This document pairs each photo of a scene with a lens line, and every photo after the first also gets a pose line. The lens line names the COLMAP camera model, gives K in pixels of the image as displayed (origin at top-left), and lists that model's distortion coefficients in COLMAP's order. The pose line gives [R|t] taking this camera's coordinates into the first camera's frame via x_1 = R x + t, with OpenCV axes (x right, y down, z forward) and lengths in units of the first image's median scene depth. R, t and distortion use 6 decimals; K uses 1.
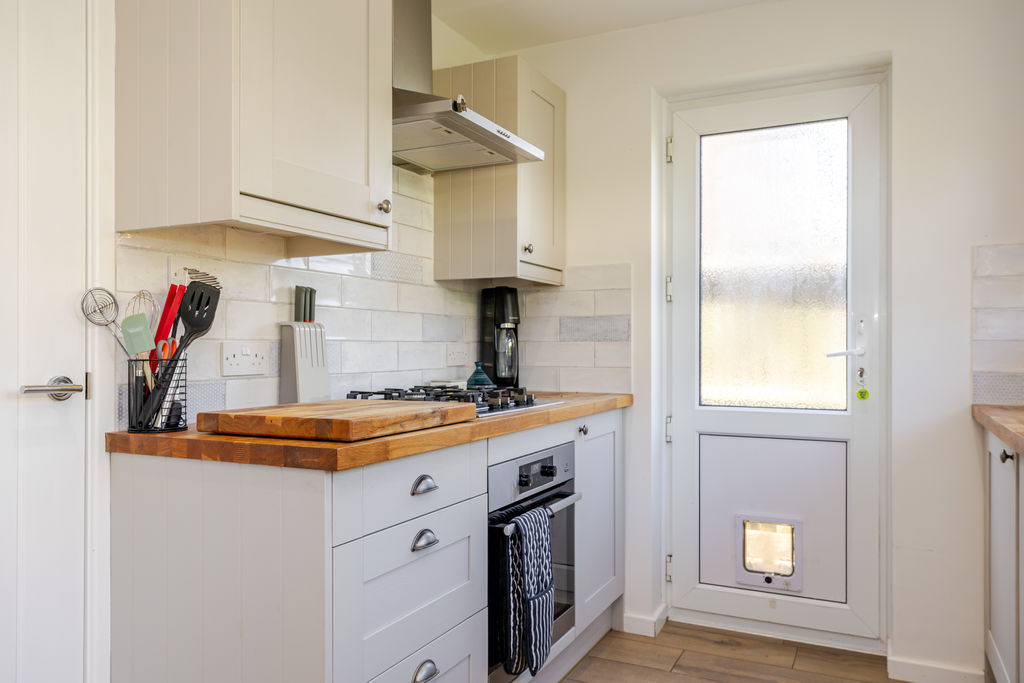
lens RADIAL K [[744.2, 0, 512.0], [0, 744.2, 341.5], [0, 0, 1]] dist [0.003887, -0.000494]
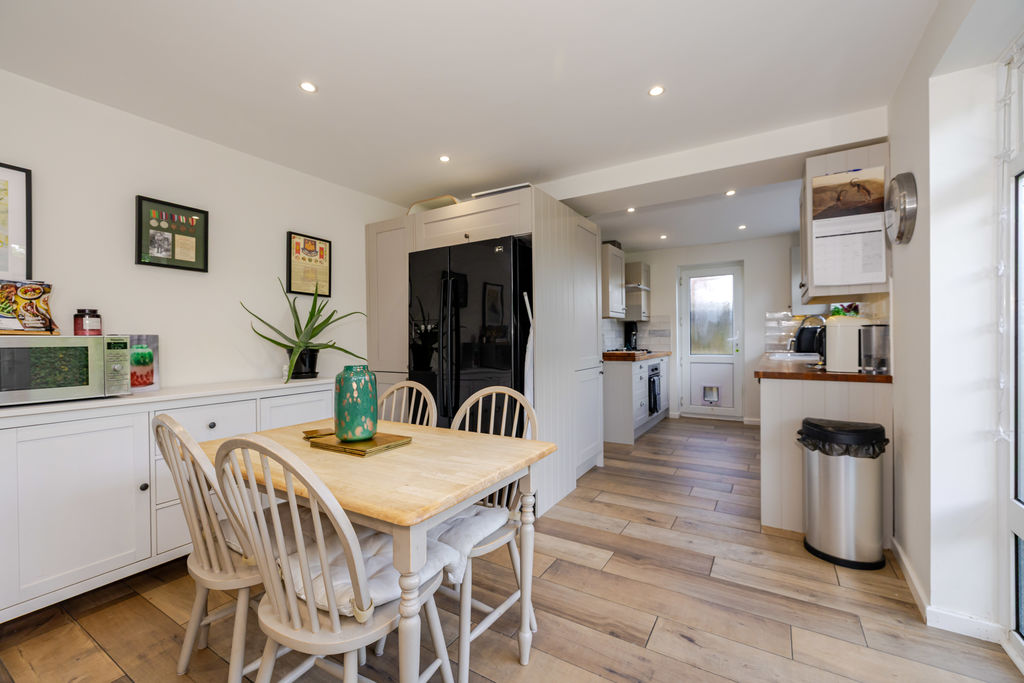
lens RADIAL K [[429.5, 0, 512.0], [0, 429.5, 341.5], [0, 0, 1]] dist [-0.002030, 0.000068]
pose [[0.995914, -0.014974, -0.089051, -0.551193], [0.016441, 0.999741, 0.015764, -0.029854], [0.088792, -0.017164, 0.995902, -1.490194]]
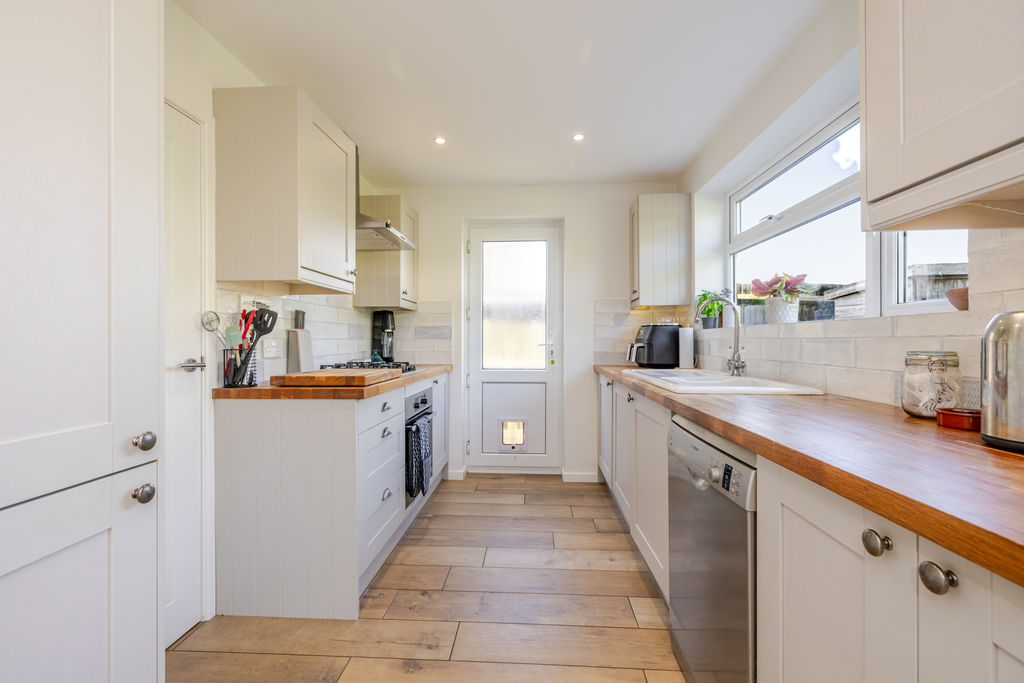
lens RADIAL K [[429.5, 0, 512.0], [0, 429.5, 341.5], [0, 0, 1]] dist [-0.002030, 0.000068]
pose [[0.919124, -0.001947, 0.393962, -0.205142], [-0.001676, 0.999959, 0.008851, -0.004821], [-0.393964, -0.008795, 0.919084, -0.208556]]
